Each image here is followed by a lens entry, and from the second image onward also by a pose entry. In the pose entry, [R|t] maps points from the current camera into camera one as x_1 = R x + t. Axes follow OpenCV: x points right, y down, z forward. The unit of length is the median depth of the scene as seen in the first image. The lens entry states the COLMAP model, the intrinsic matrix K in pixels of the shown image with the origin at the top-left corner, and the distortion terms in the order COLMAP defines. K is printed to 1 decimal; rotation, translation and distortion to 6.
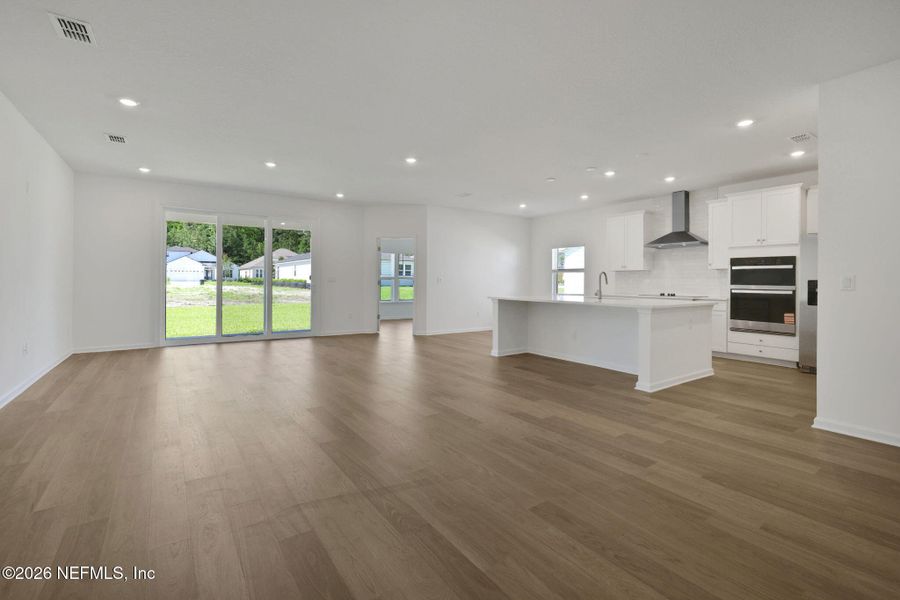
lens RADIAL K [[395.0, 0, 430.8], [0, 395.0, 278.0], [0, 0, 1]] dist [-0.000542, 0.000017]
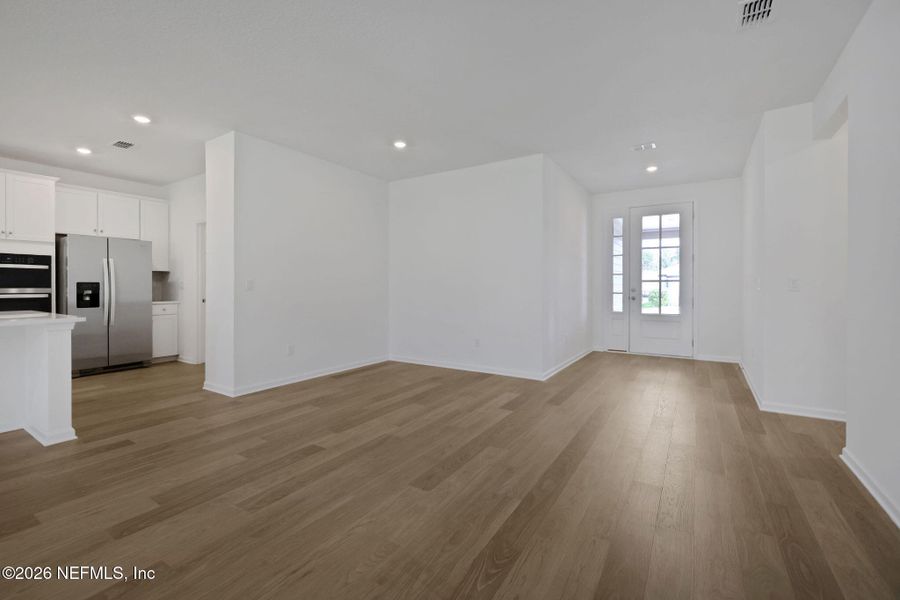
lens RADIAL K [[407.4, 0, 440.9], [0, 407.4, 288.7], [0, 0, 1]] dist [-0.000672, -0.000074]
pose [[-0.406996, -0.014480, 0.913315, -0.241364], [-0.010560, 0.999882, 0.011147, 0.000556], [-0.913369, -0.005108, -0.407100, 0.430408]]
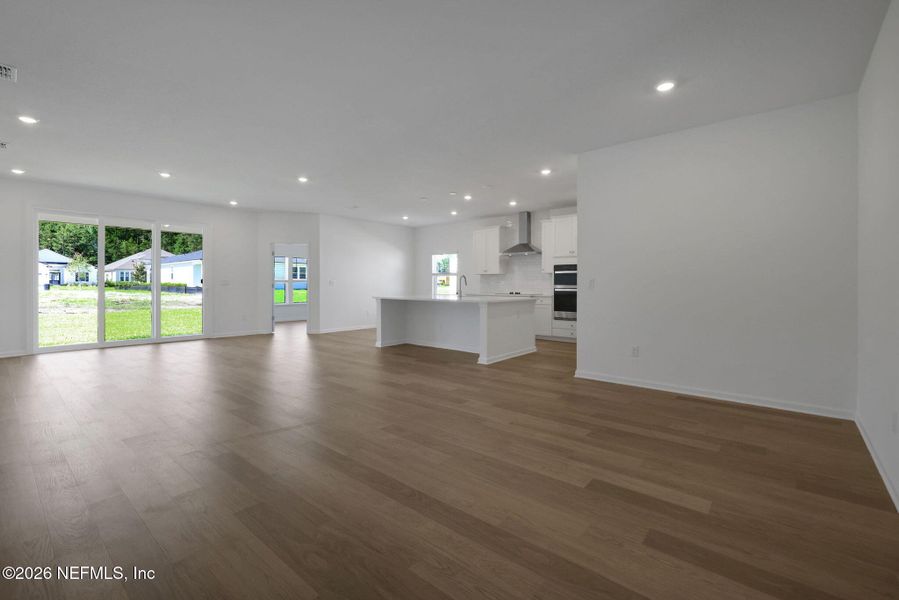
lens RADIAL K [[399.3, 0, 425.4], [0, 399.3, 283.1], [0, 0, 1]] dist [-0.002016, -0.000135]
pose [[0.971542, -0.006529, 0.236776, 0.015259], [0.004902, 0.999960, 0.007459, -0.001339], [-0.236815, -0.006086, 0.971536, -0.173611]]
